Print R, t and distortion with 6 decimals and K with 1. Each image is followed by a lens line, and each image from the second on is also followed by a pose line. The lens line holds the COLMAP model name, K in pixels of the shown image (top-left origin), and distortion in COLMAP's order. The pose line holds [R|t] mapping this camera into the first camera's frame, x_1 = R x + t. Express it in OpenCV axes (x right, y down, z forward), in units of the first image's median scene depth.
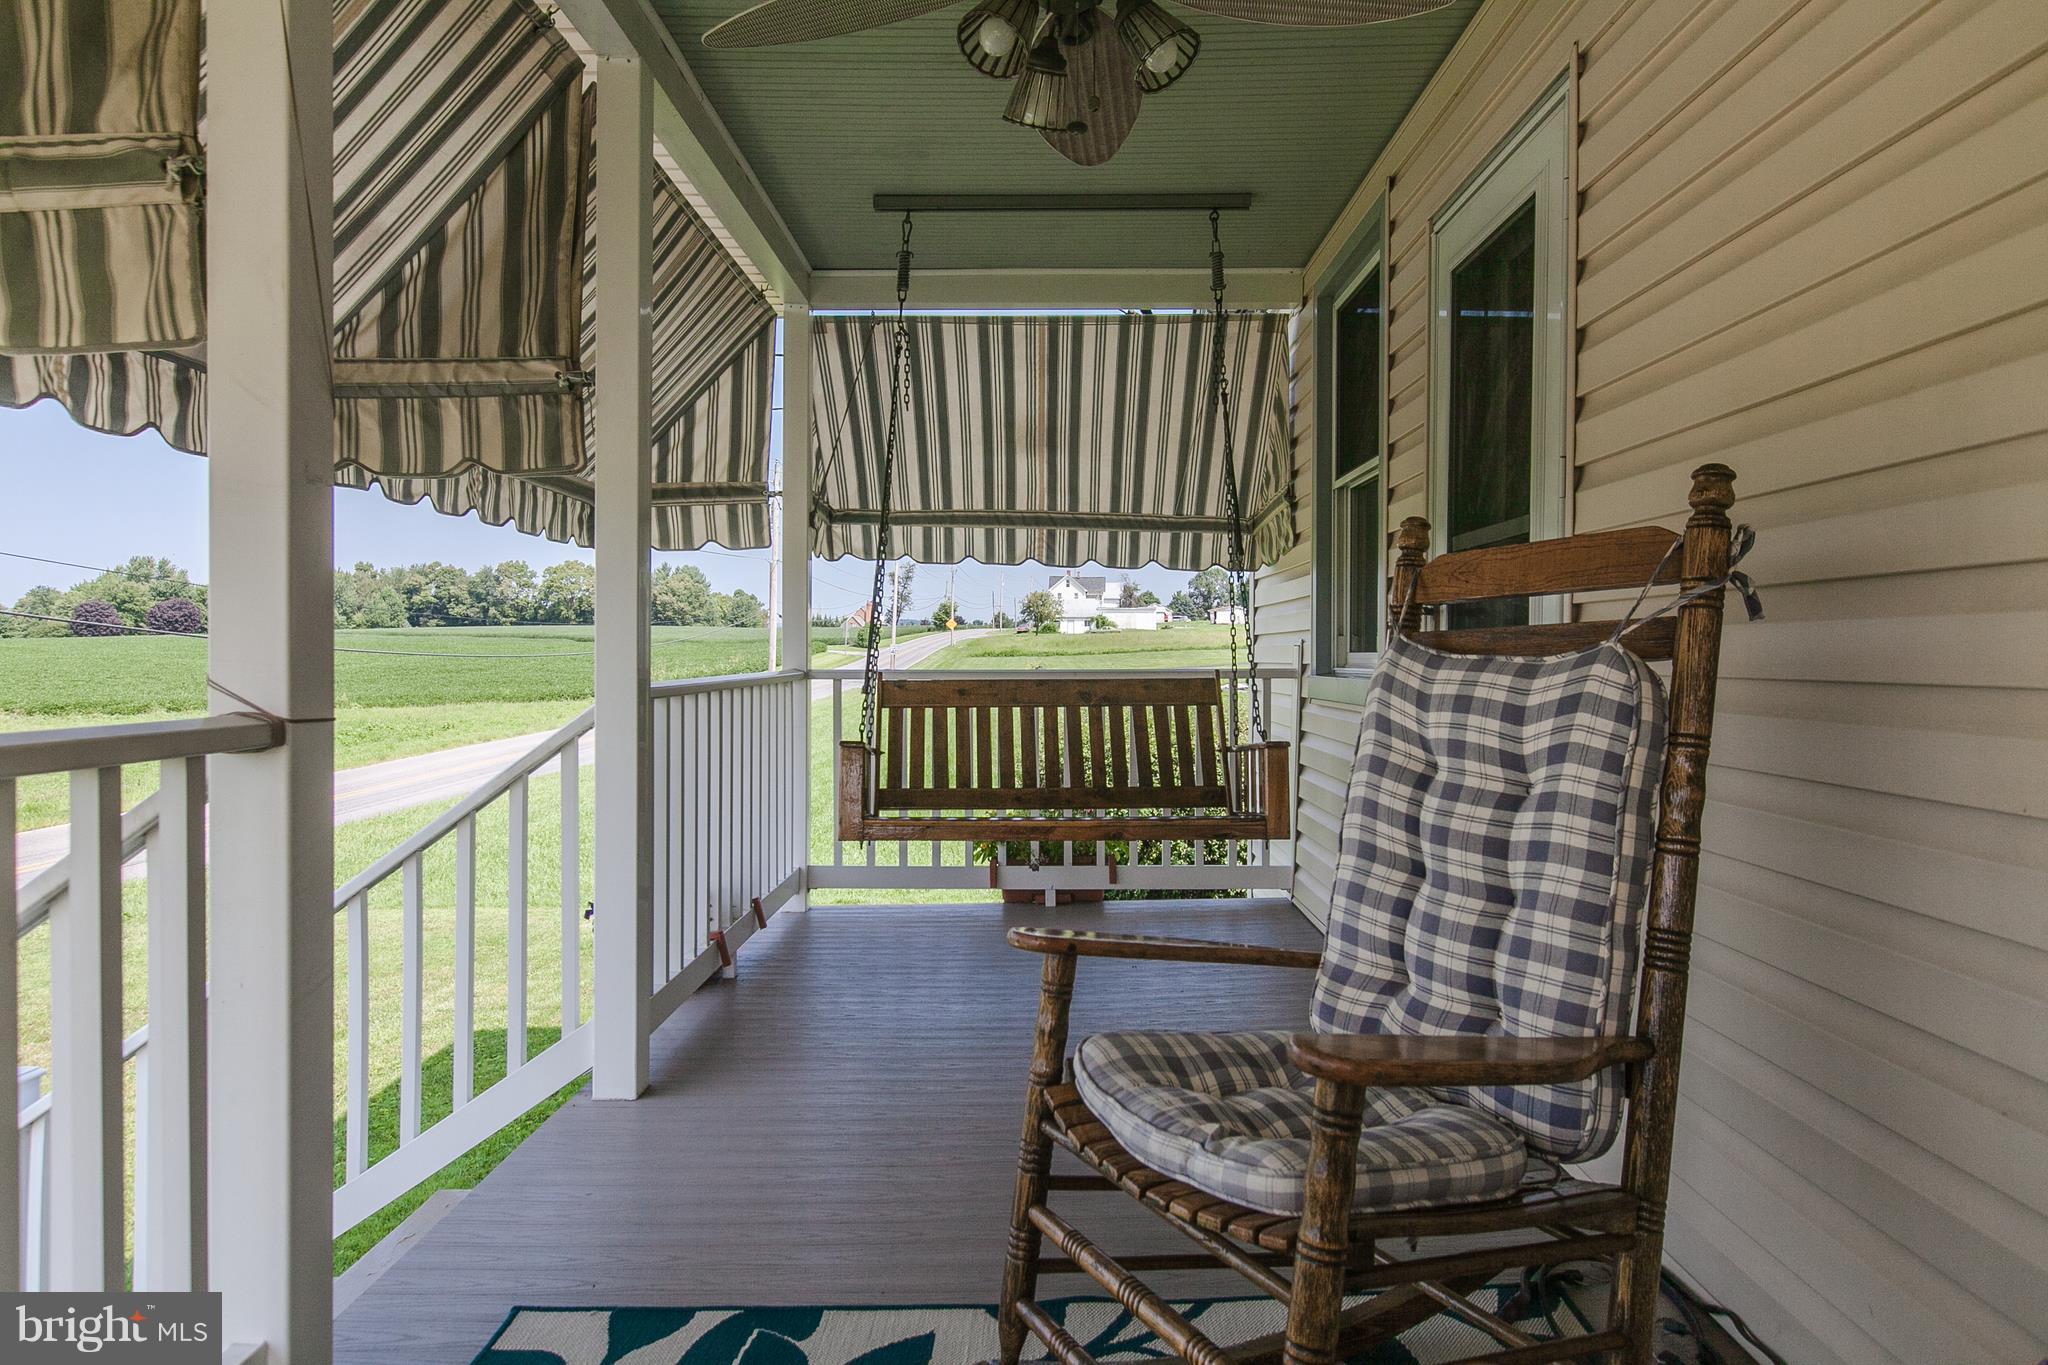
lens RADIAL K [[1249.8, 0, 1018.1], [0, 1249.8, 674.2], [0, 0, 1]] dist [-0.001567, -0.003753]
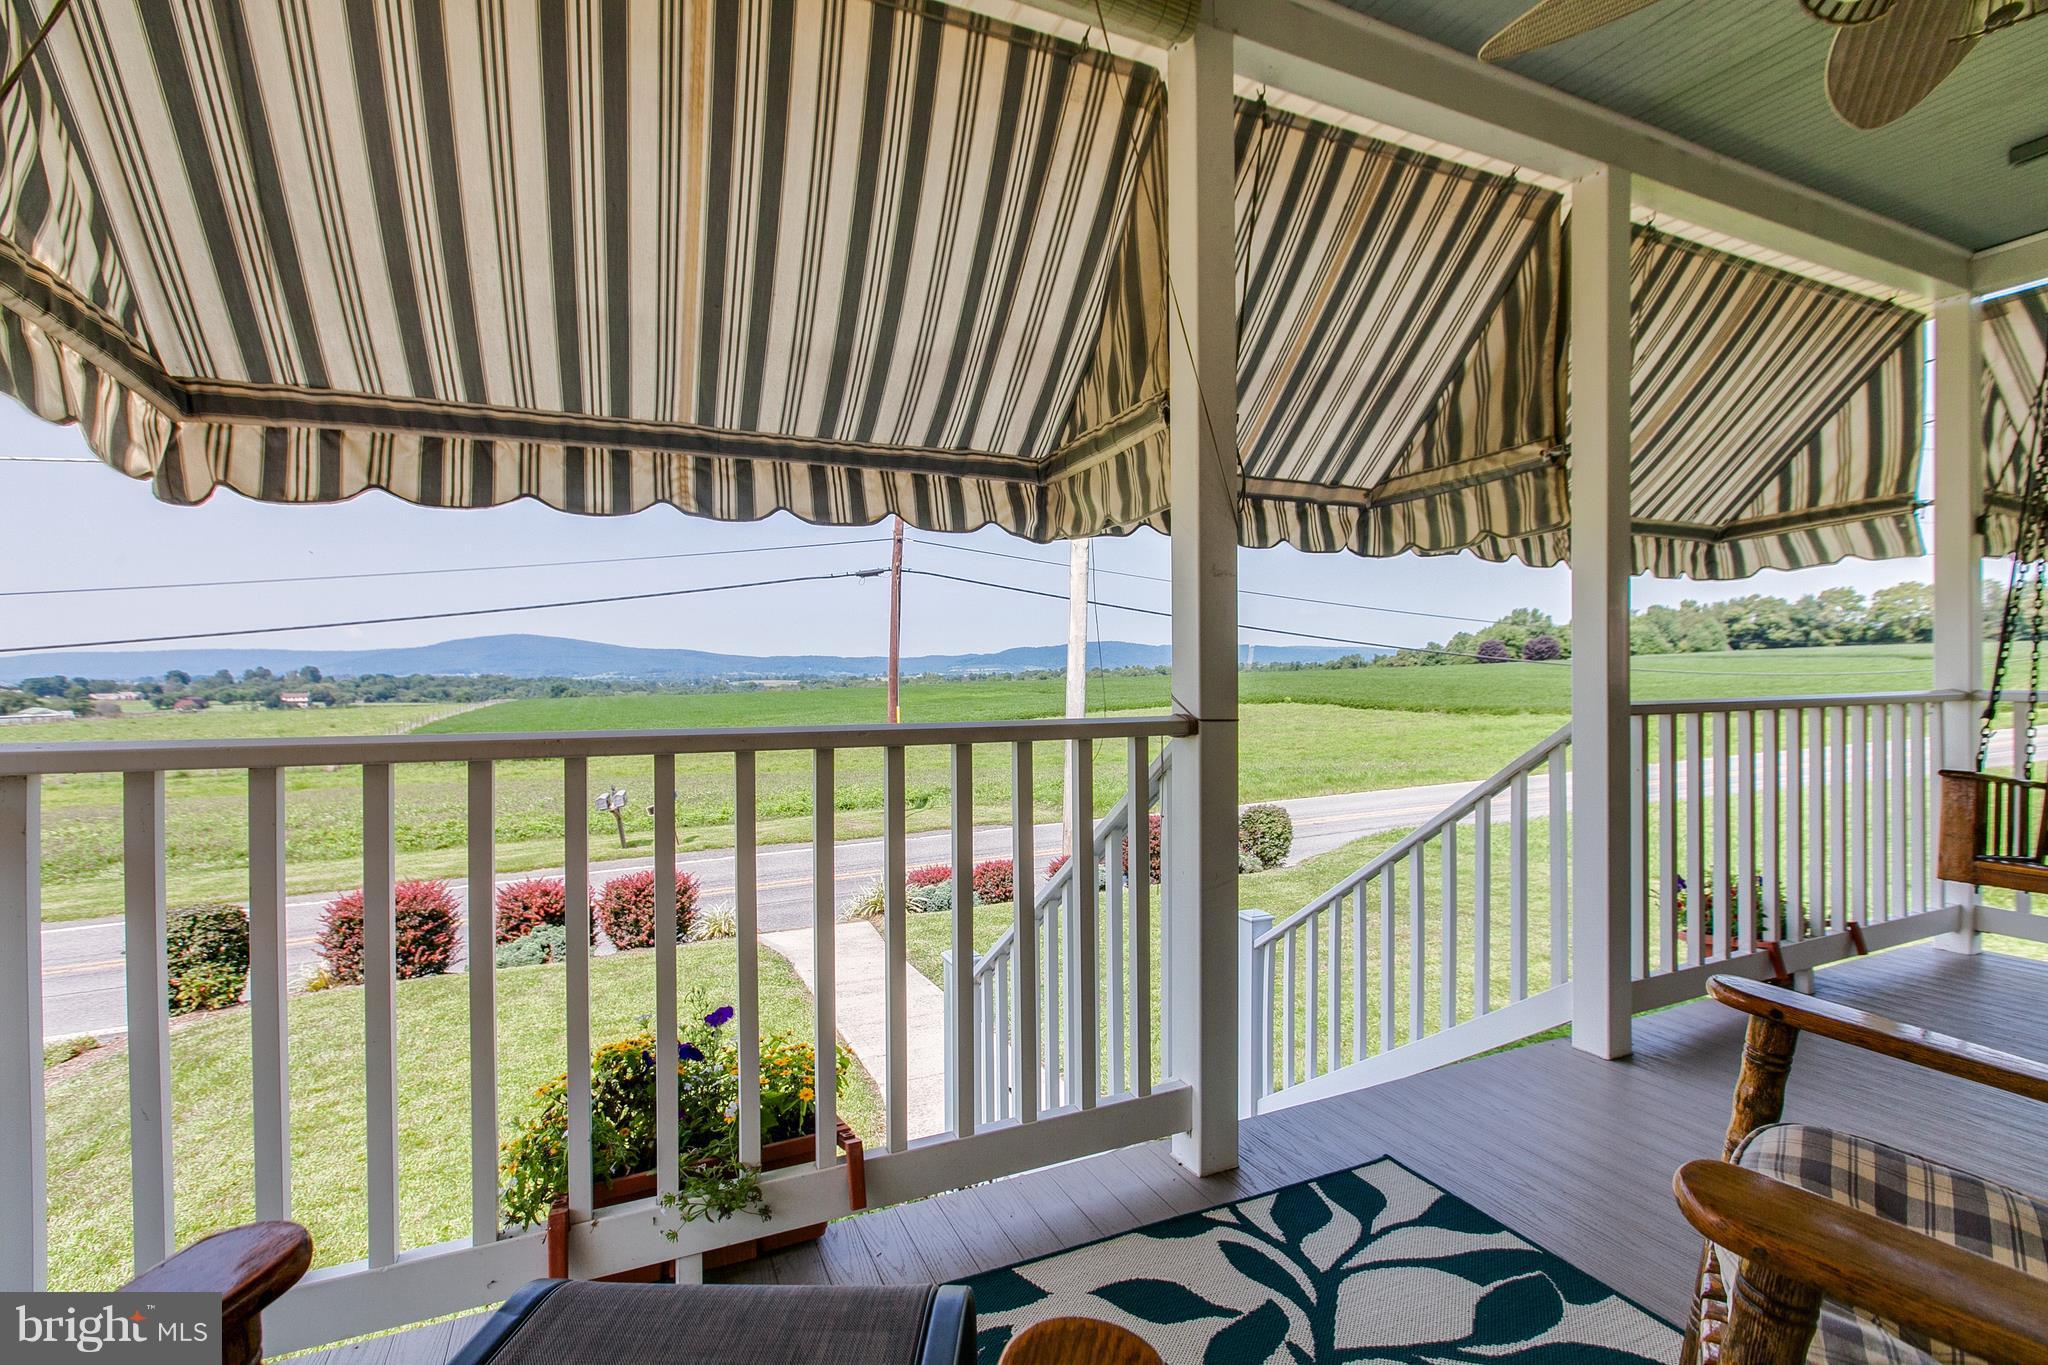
lens RADIAL K [[908.2, 0, 1020.8], [0, 908.2, 678.3], [0, 0, 1]] dist [0.001891, -0.000852]
pose [[0.422074, -0.003105, -0.906556, 0.230587], [-0.007002, 0.999953, -0.006684, -0.004715], [0.906535, 0.009169, 0.422032, 0.144909]]
